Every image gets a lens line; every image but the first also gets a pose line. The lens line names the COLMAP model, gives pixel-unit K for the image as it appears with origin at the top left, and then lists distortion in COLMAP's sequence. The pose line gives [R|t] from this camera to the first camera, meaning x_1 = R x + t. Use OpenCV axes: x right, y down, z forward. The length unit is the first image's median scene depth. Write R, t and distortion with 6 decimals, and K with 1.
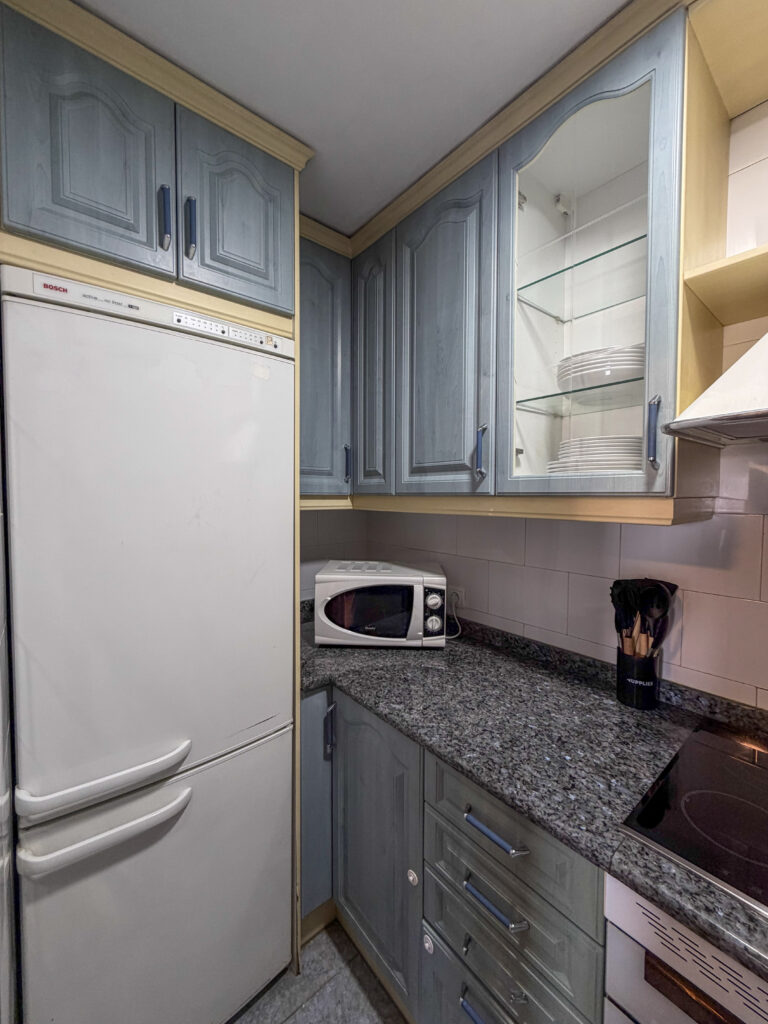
lens RADIAL K [[408.9, 0, 383.3], [0, 408.9, 510.1], [0, 0, 1]] dist [0.001302, -0.000397]
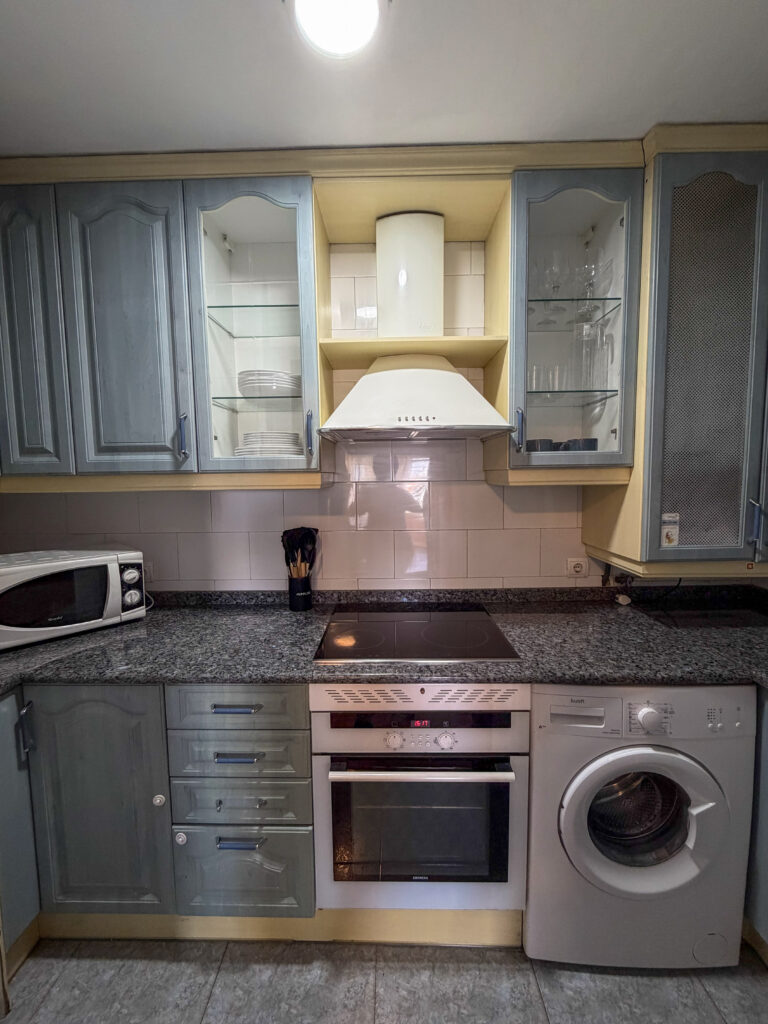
lens RADIAL K [[408.9, 0, 383.3], [0, 408.9, 510.1], [0, 0, 1]] dist [0.001302, -0.000397]
pose [[0.651858, -0.073950, 0.754727, -0.279371], [0.044604, 0.997250, 0.059188, 0.026053], [-0.757029, -0.004918, 0.653363, -0.205476]]
